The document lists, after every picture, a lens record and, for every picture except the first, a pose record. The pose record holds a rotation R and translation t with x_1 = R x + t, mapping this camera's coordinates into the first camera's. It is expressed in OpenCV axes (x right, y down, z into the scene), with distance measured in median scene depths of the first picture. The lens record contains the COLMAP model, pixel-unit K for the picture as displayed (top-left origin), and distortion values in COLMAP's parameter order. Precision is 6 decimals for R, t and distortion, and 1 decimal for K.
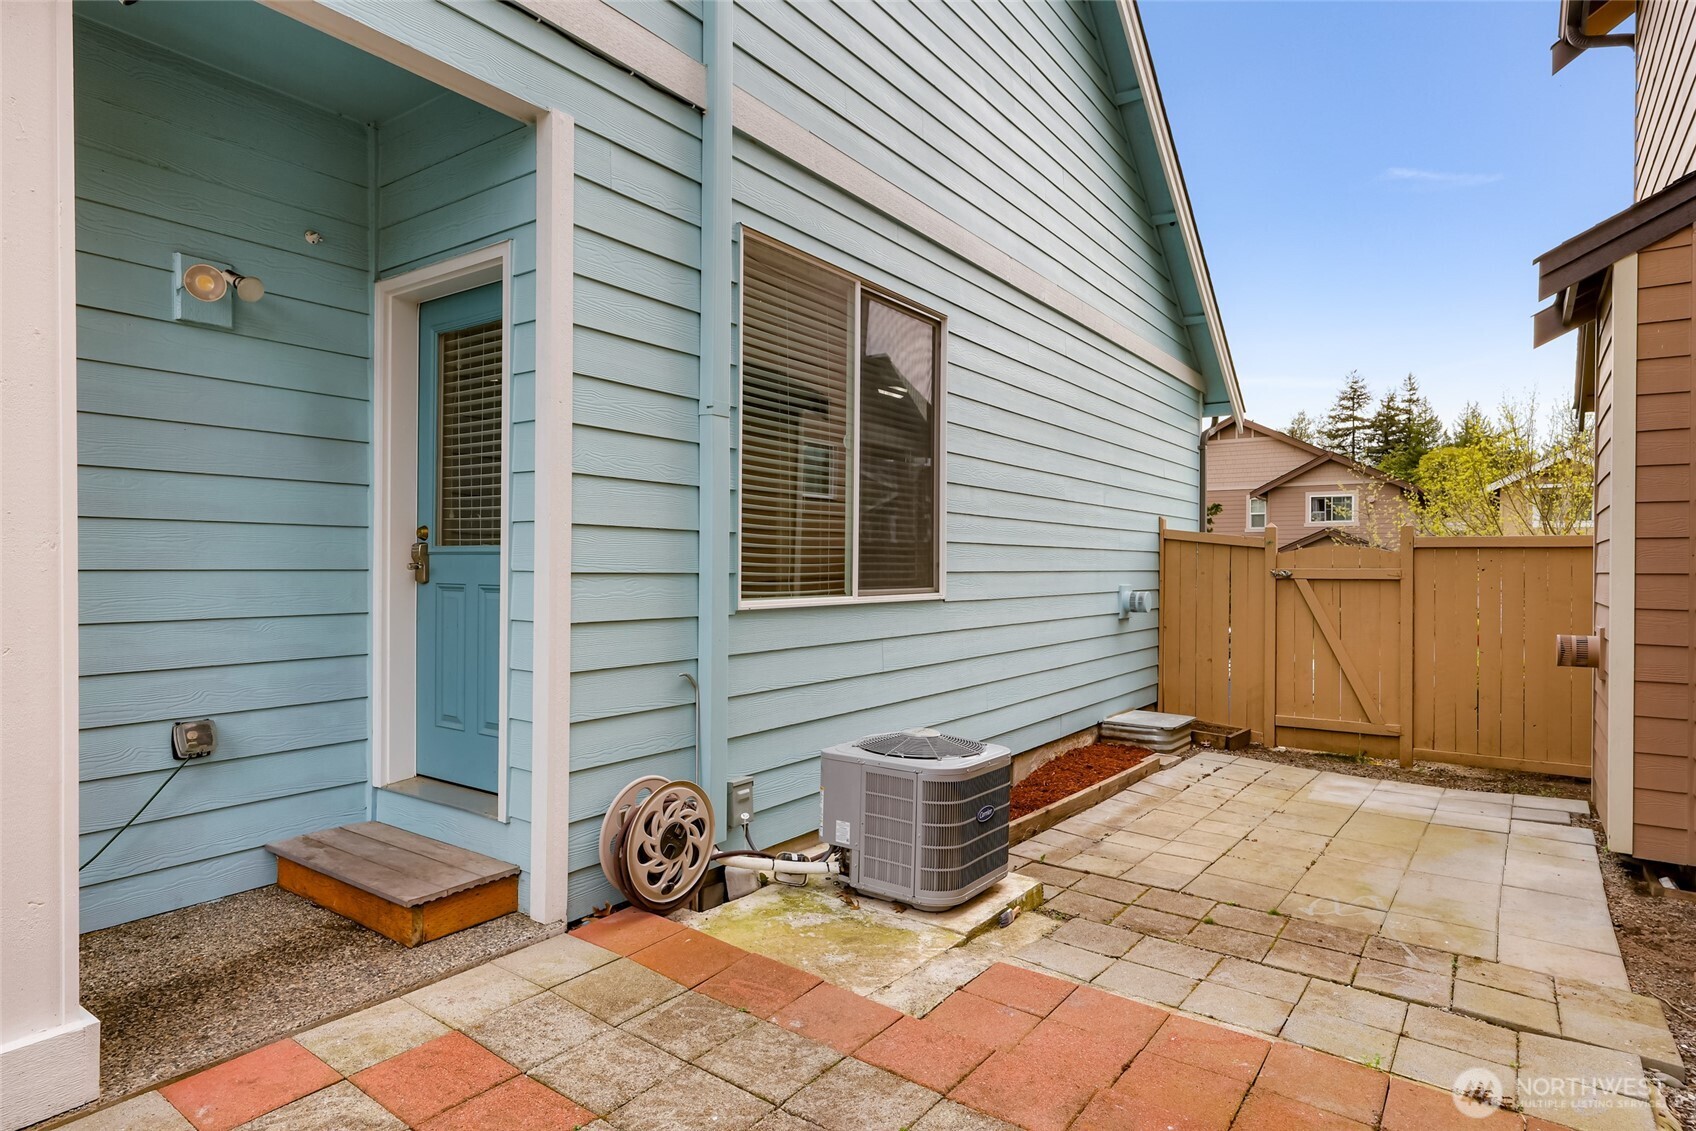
lens RADIAL K [[935.8, 0, 862.0], [0, 935.8, 566.6], [0, 0, 1]] dist [-0.007652, -0.000596]
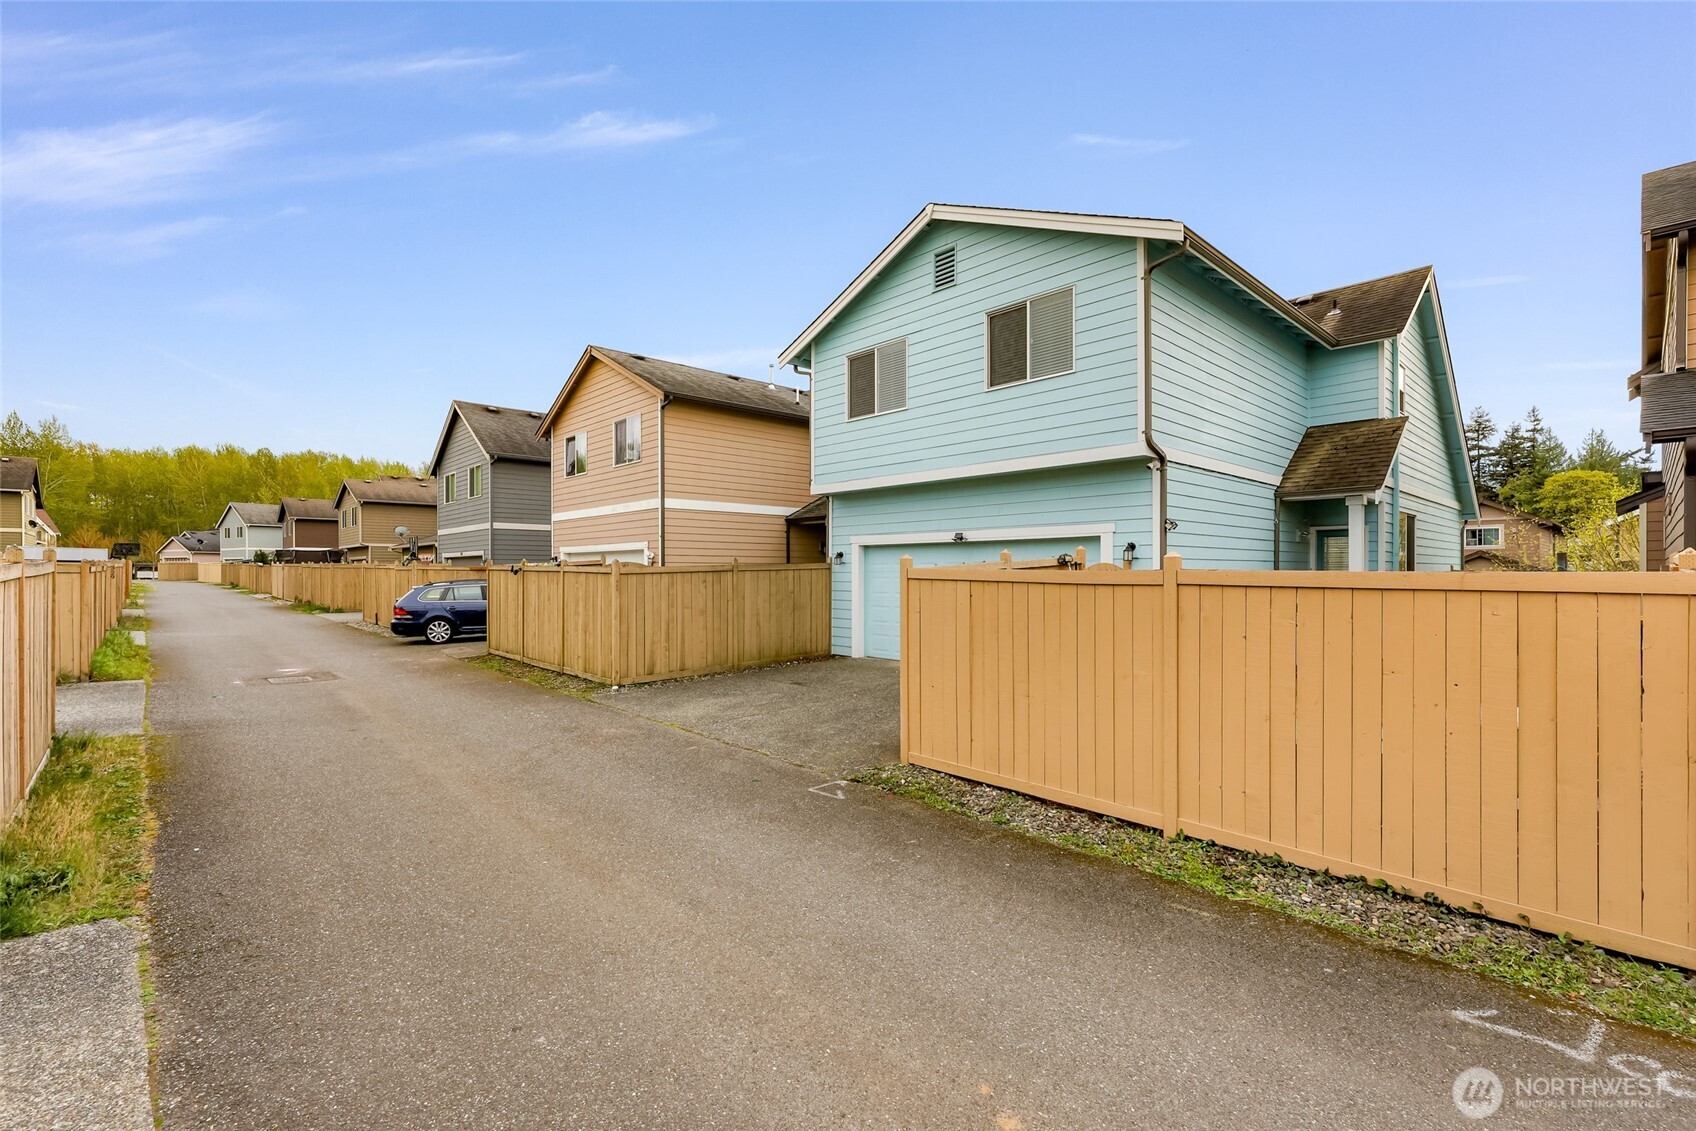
lens RADIAL K [[777.5, 0, 841.1], [0, 777.5, 569.5], [0, 0, 1]] dist [0.004056, -0.000606]
pose [[0.981450, -0.009532, -0.191481, -0.078279], [0.008092, 0.999933, -0.008300, -0.002856], [0.191547, 0.006597, 0.981461, -0.122166]]
